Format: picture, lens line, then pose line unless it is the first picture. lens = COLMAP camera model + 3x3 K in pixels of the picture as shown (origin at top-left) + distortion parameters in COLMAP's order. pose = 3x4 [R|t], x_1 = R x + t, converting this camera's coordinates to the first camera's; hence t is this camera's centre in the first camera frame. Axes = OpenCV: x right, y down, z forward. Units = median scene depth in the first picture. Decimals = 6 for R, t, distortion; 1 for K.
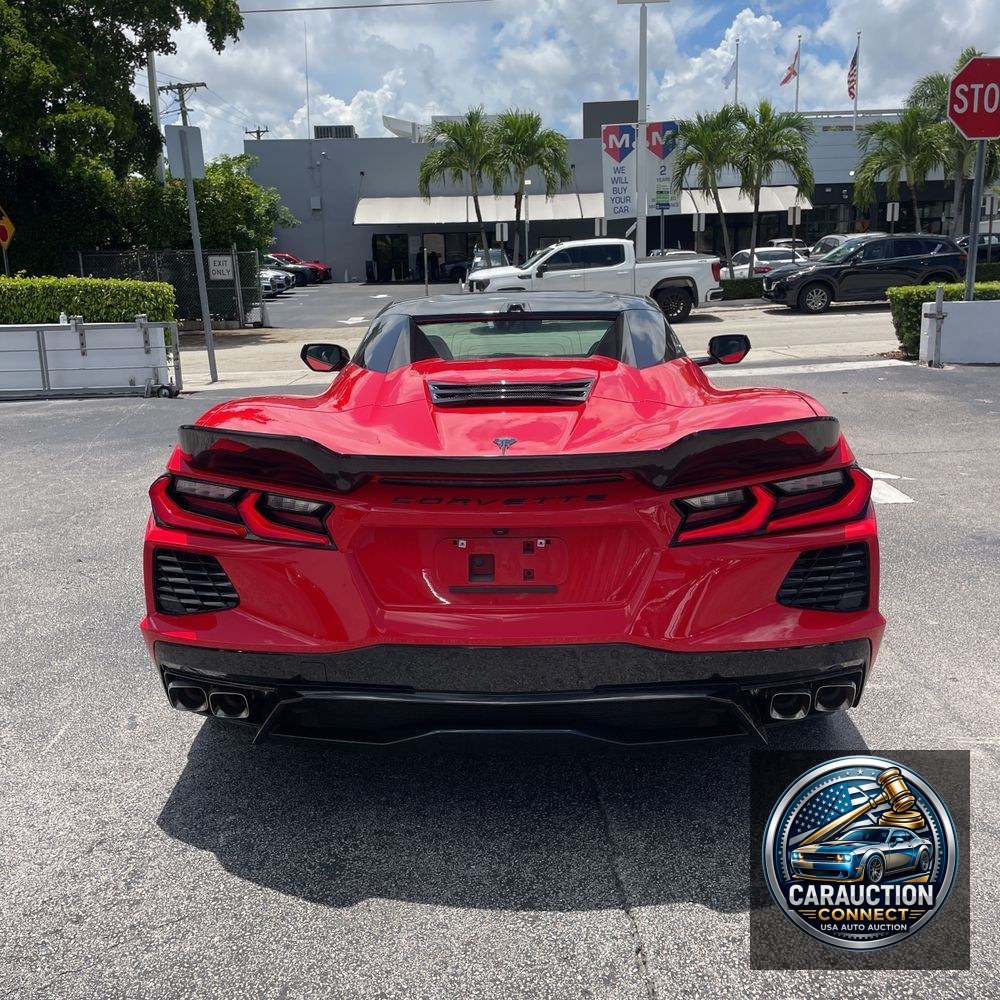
lens RADIAL K [[1027.4, 0, 507.1], [0, 1027.4, 495.3], [0, 0, 1]] dist [0.026374, 0.000000]
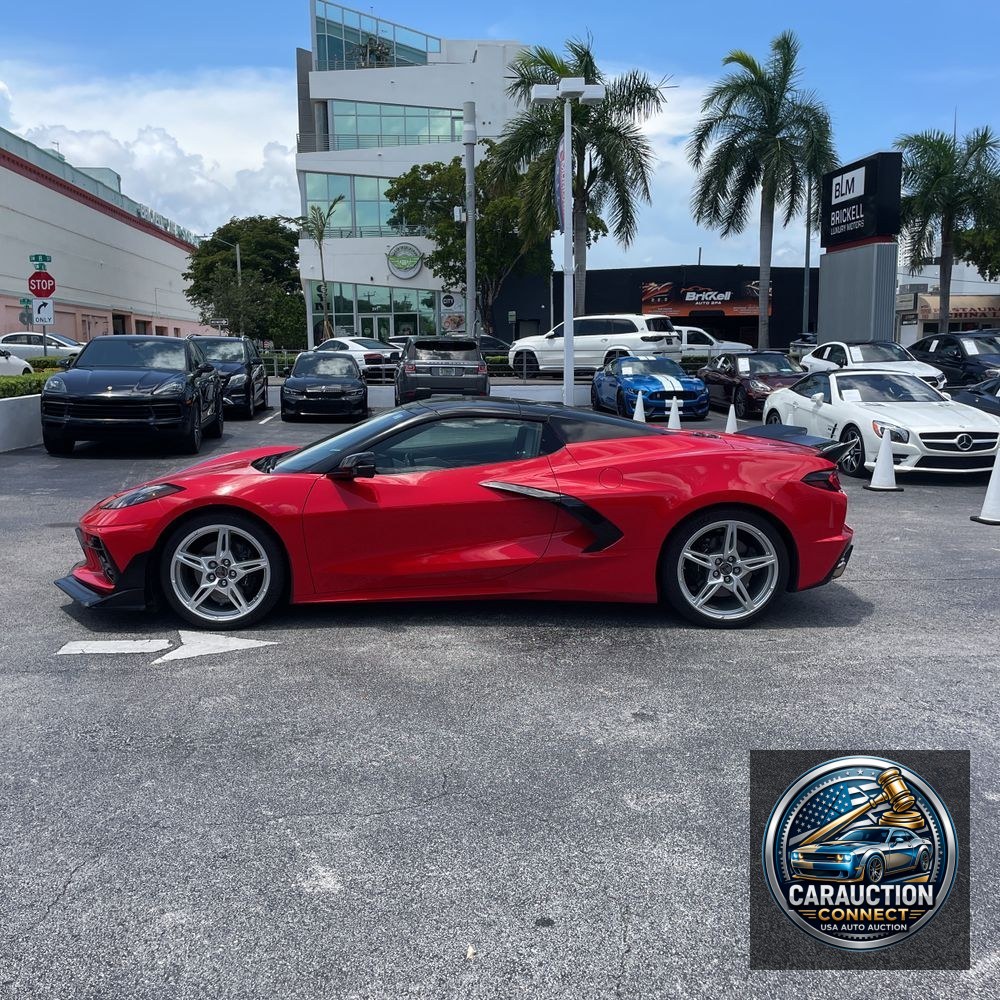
lens RADIAL K [[1027.4, 0, 511.9], [0, 1027.4, 504.2], [0, 0, 1]] dist [0.026374, 0.000000]
pose [[-0.120173, -0.116429, 0.985902, -0.343720], [0.217708, 0.965834, 0.140596, -0.058021], [-0.968588, 0.231534, -0.090719, 0.264753]]
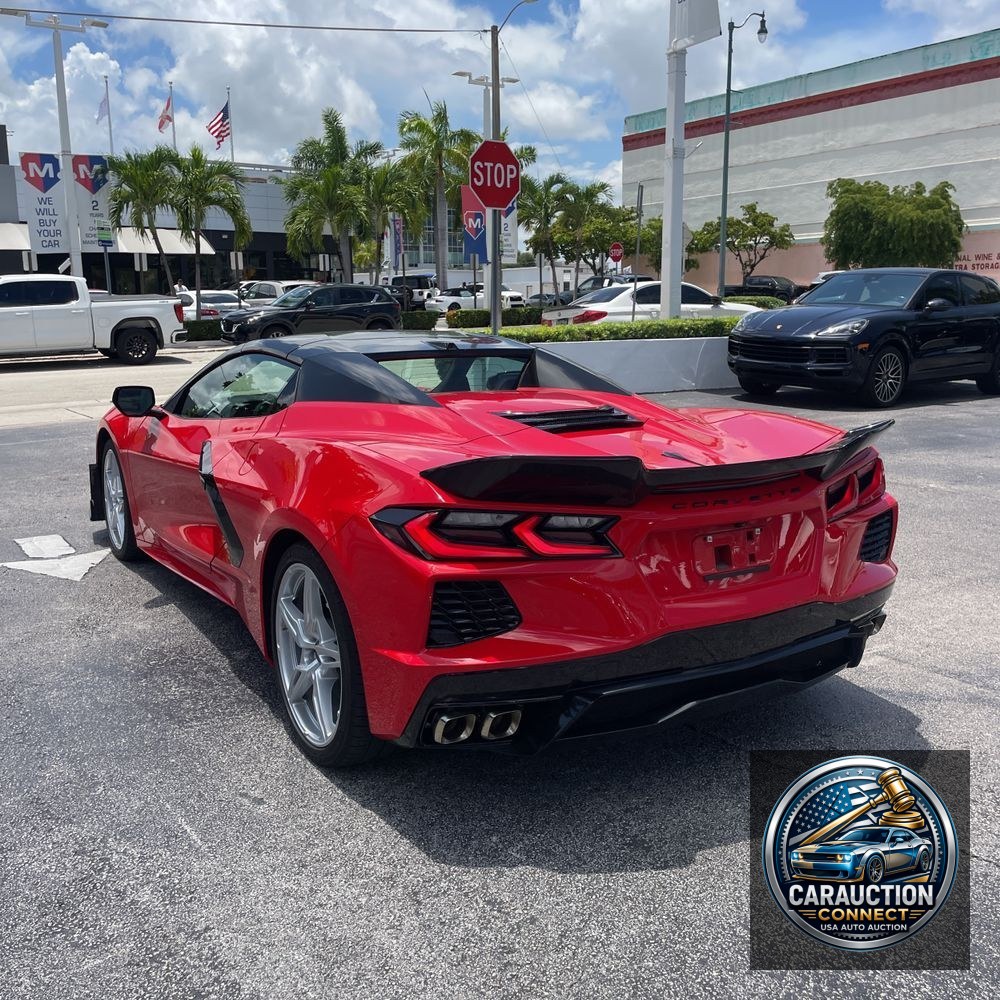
lens RADIAL K [[1027.4, 0, 497.2], [0, 1027.4, 509.4], [0, 0, 1]] dist [0.026374, 0.000000]
pose [[0.814951, -0.089680, 0.572549, -0.118350], [0.105348, 0.994418, 0.005809, -0.002561], [-0.569874, 0.055583, 0.819850, 0.020461]]
